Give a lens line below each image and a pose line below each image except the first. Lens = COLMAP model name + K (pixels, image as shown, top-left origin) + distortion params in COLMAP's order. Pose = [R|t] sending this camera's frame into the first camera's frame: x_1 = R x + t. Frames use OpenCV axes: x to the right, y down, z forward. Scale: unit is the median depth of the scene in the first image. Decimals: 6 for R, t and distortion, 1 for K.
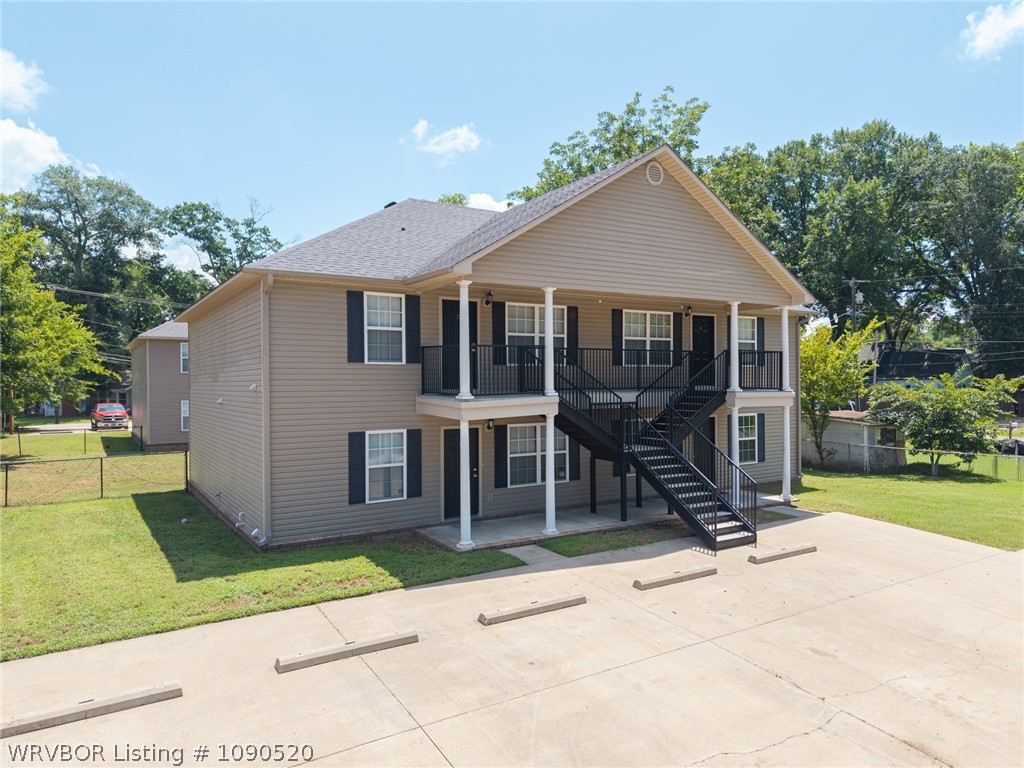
lens RADIAL K [[693.8, 0, 509.3], [0, 693.8, 380.4], [0, 0, 1]] dist [0.031637, -0.033154]
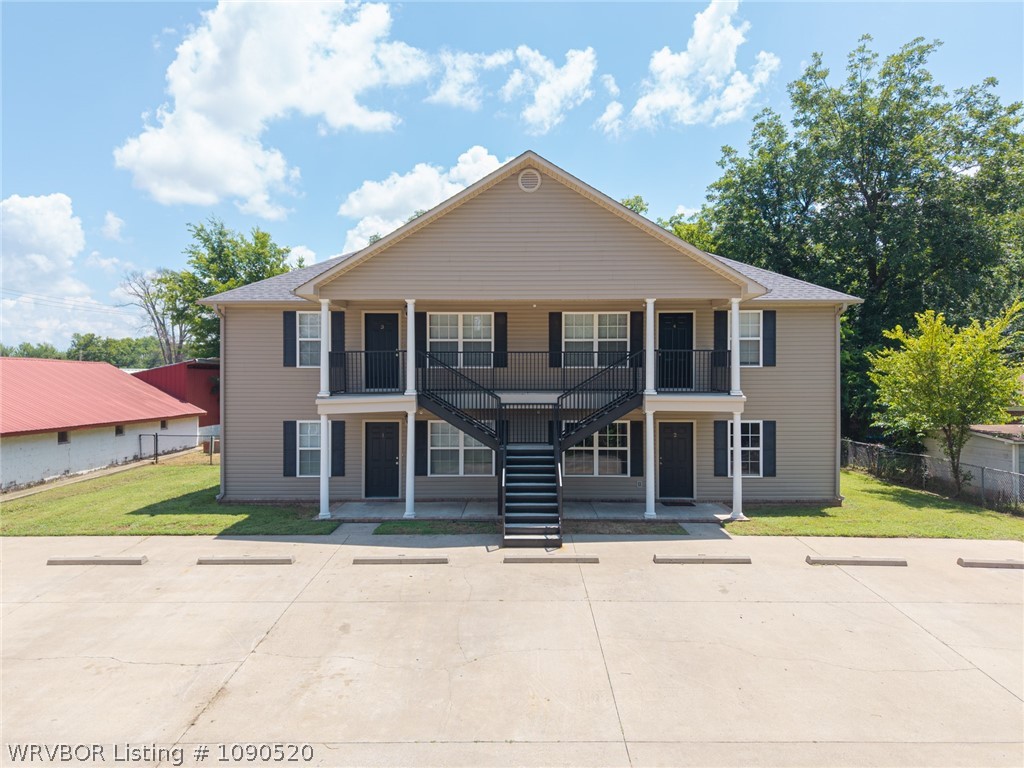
lens RADIAL K [[693.8, 0, 509.3], [0, 693.8, 380.4], [0, 0, 1]] dist [0.031637, -0.033154]
pose [[0.839076, 0.004151, -0.543998, 0.640188], [-0.004593, 0.999989, 0.000545, -0.002489], [0.543994, 0.002041, 0.839086, 0.107984]]
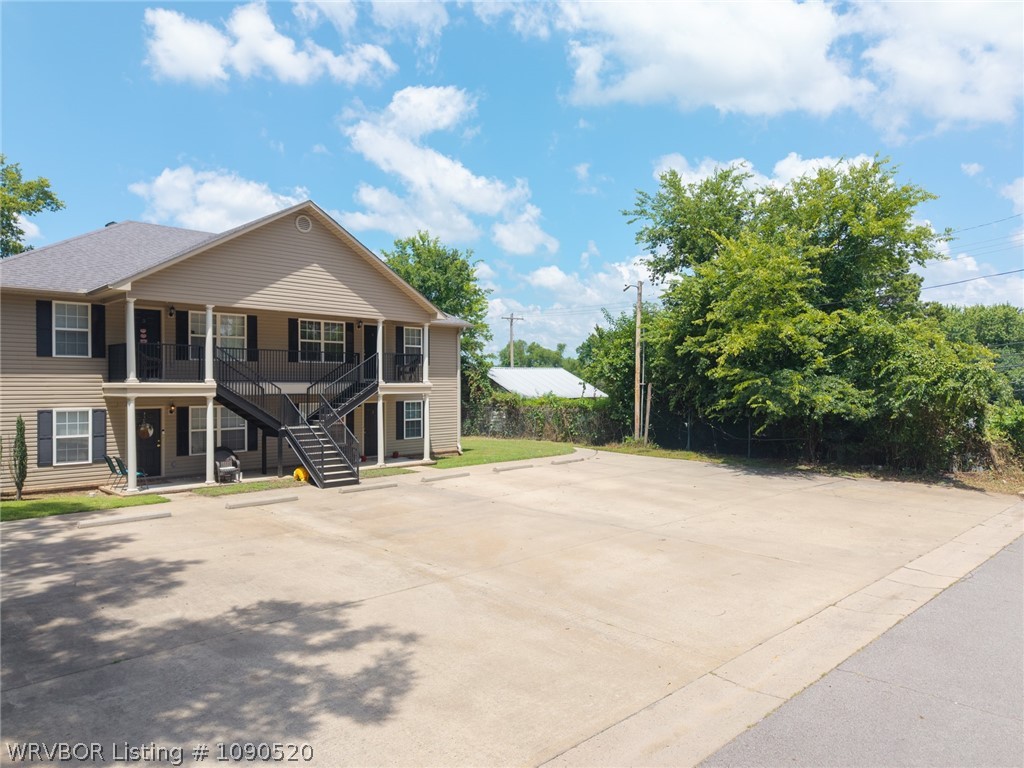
lens RADIAL K [[696.0, 0, 512.0], [0, 696.0, 384.0], [0, 0, 1]] dist [0.043864, -0.048190]
pose [[0.975395, 0.008468, 0.220301, 0.261998], [-0.009898, 0.999937, 0.005388, 0.008335], [-0.220241, -0.007436, 0.975417, -0.356824]]
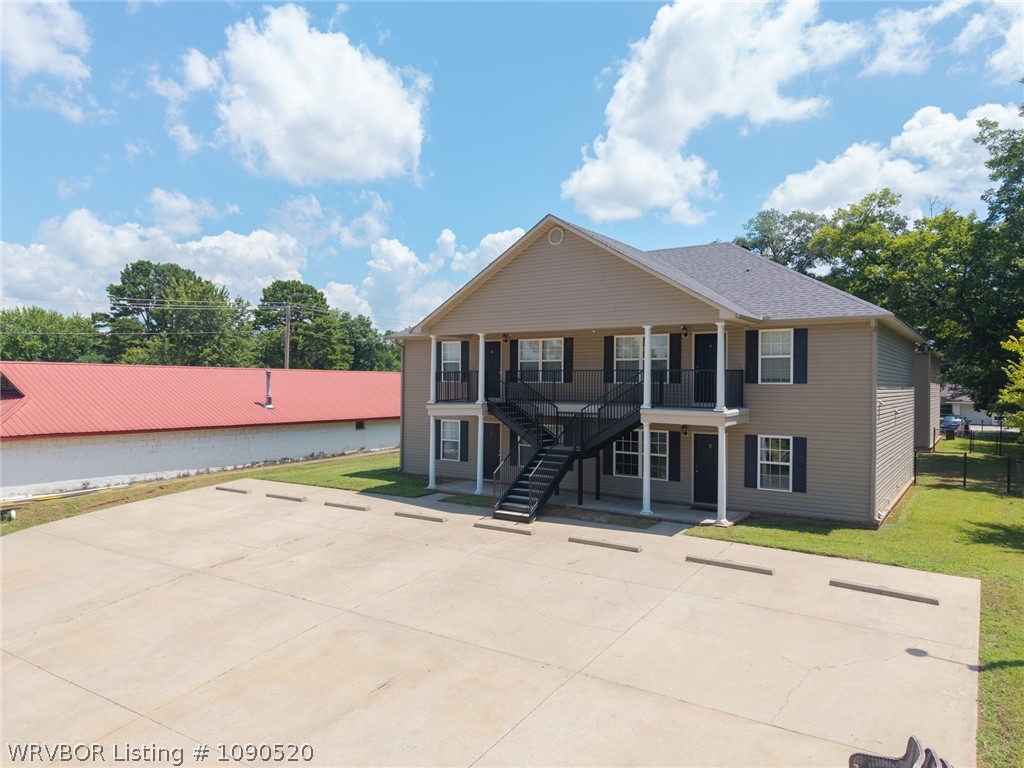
lens RADIAL K [[696.0, 0, 512.0], [0, 696.0, 384.0], [0, 0, 1]] dist [0.043864, -0.048190]
pose [[0.397056, 0.009828, -0.917742, 1.176815], [-0.013099, 0.999902, 0.005041, -0.023033], [0.917701, 0.010020, 0.397146, 0.359212]]
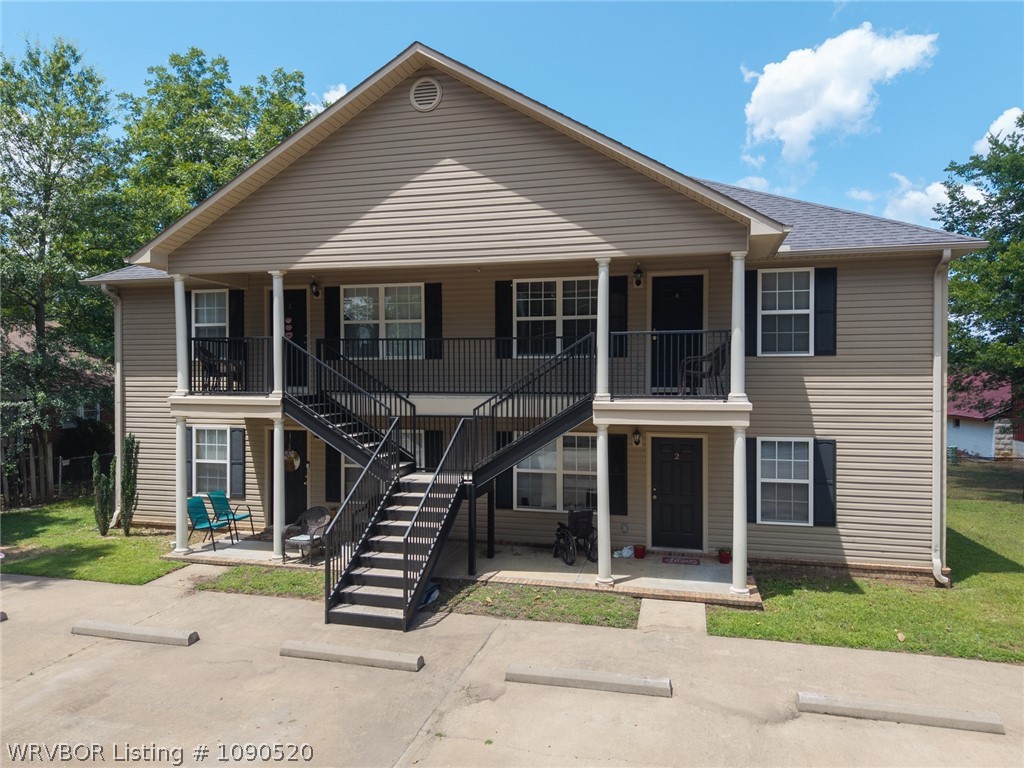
lens RADIAL K [[693.8, 0, 509.3], [0, 693.8, 380.4], [0, 0, 1]] dist [0.031637, -0.033154]
pose [[0.686625, 0.013085, -0.726894, 0.677098], [-0.002630, 0.999876, 0.015515, -0.009020], [0.727007, -0.008741, 0.686575, 0.494772]]
